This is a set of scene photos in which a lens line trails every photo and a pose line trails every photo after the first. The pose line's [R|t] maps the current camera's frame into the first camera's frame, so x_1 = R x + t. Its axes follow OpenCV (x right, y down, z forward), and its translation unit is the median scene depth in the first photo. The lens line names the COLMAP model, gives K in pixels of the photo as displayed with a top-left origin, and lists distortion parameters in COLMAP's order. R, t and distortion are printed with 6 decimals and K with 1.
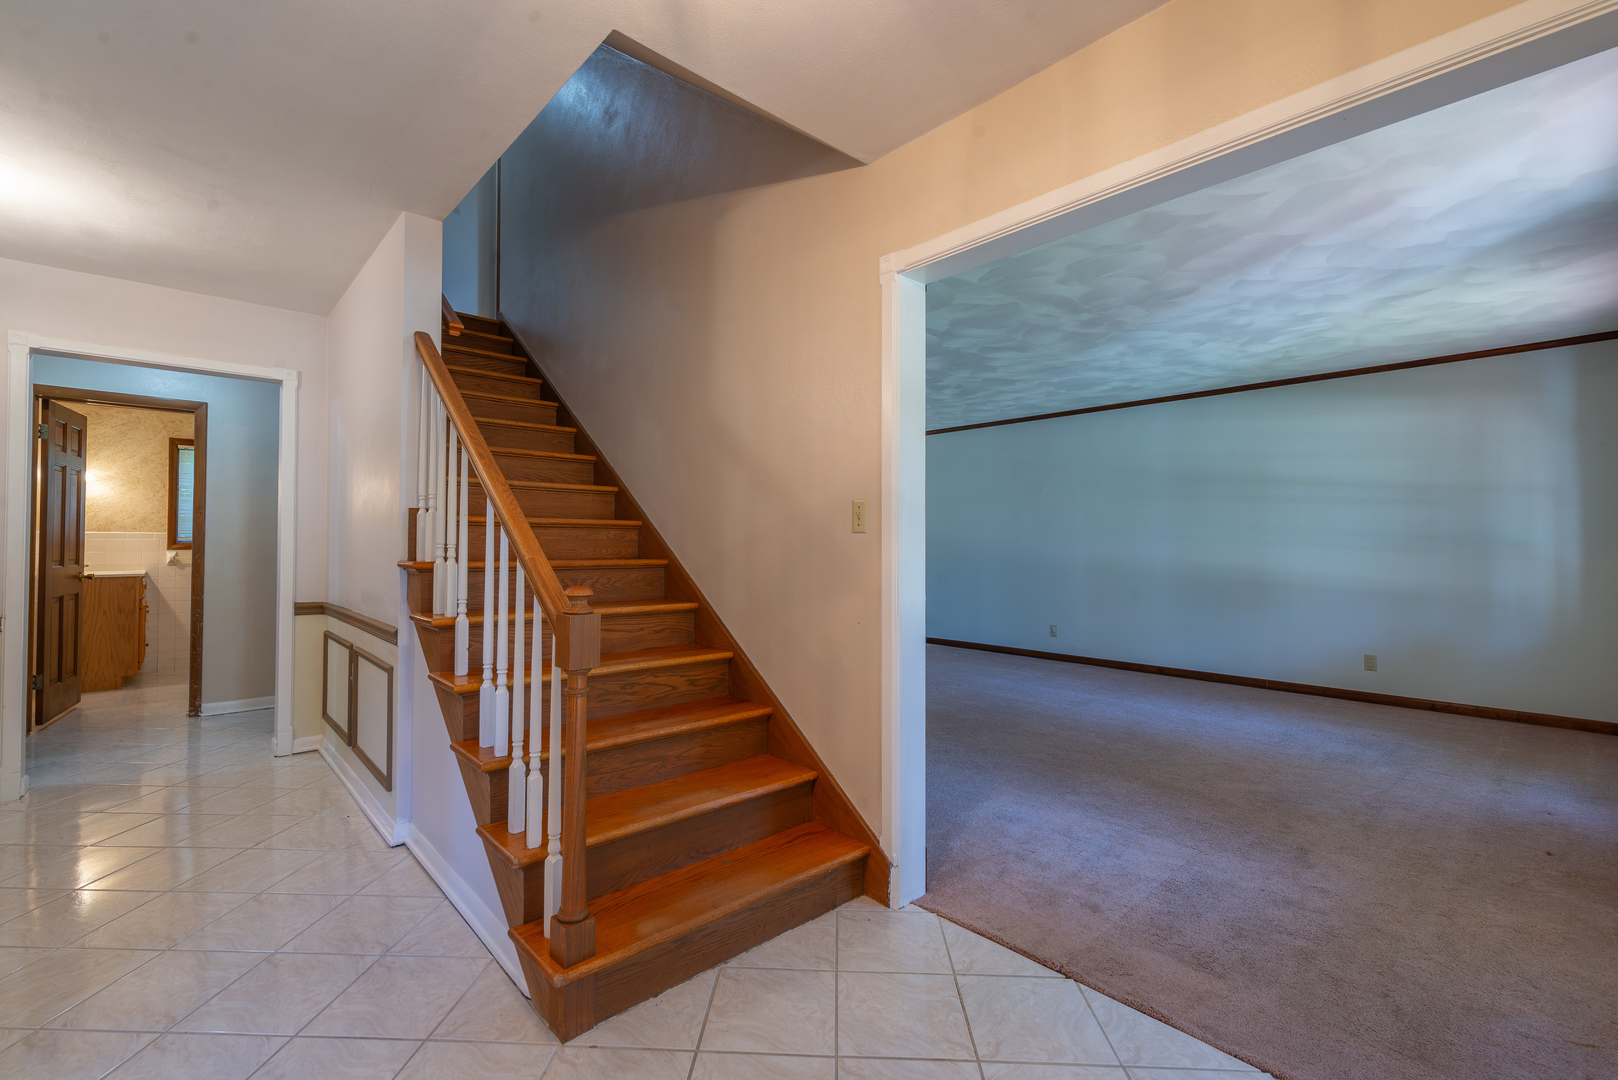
lens RADIAL K [[704.9, 0, 802.9], [0, 704.9, 534.5], [0, 0, 1]] dist [0.002245, 0.000096]
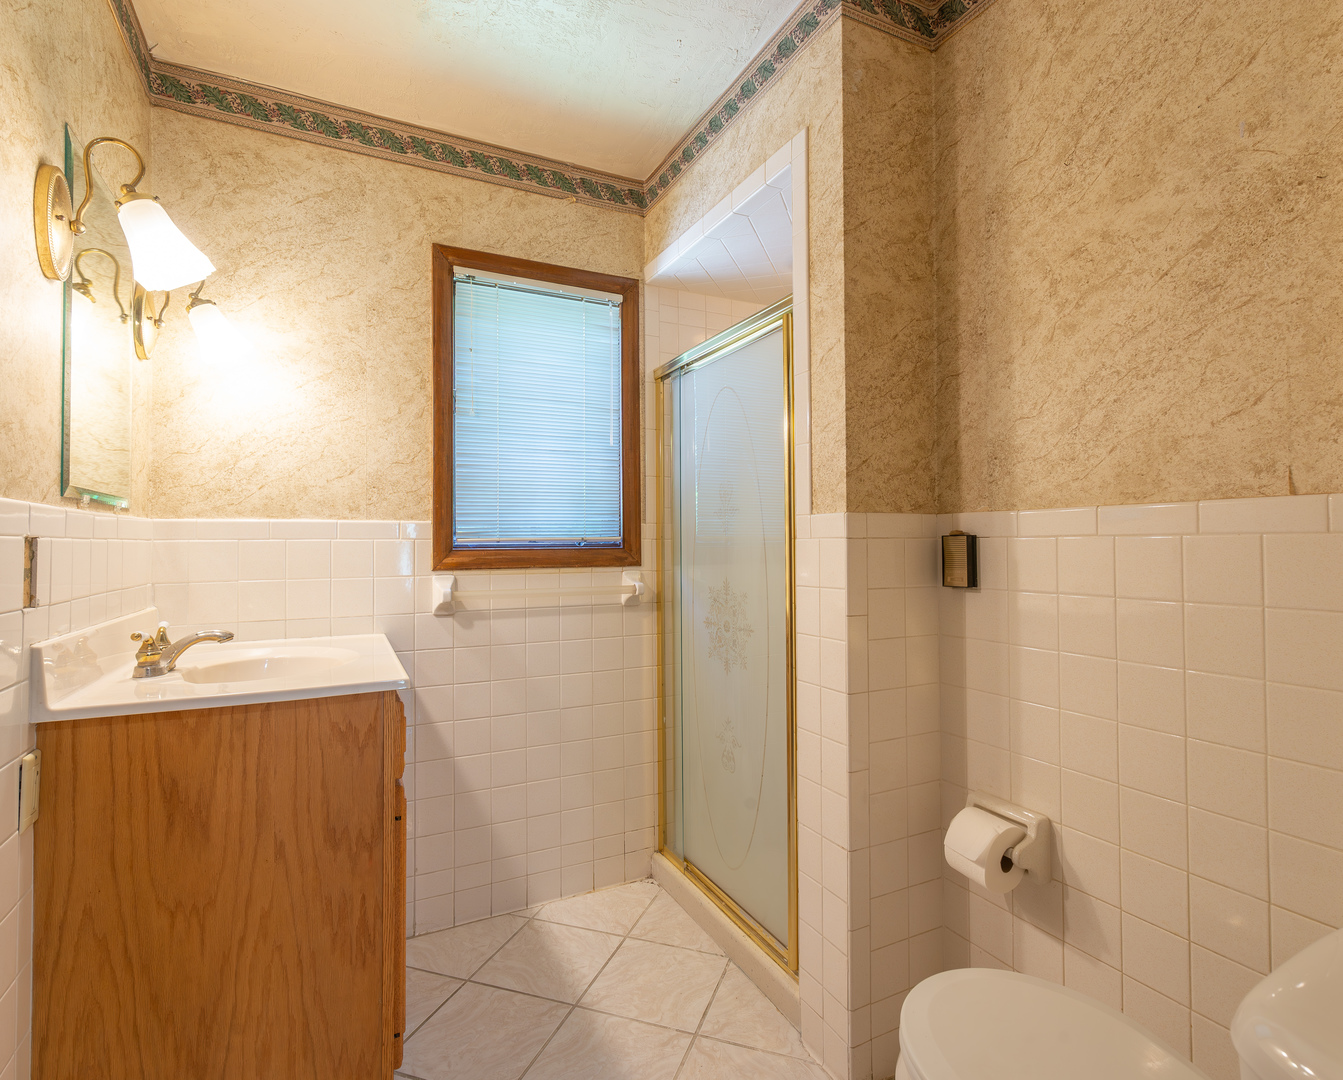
lens RADIAL K [[640.2, 0, 675.4], [0, 640.2, 541.8], [0, 0, 1]] dist [-0.023858, -0.000302]
pose [[0.964885, -0.003382, -0.262653, -0.706124], [0.008821, 0.999770, 0.019534, 0.002457], [0.262526, -0.021165, 0.964693, 0.733932]]
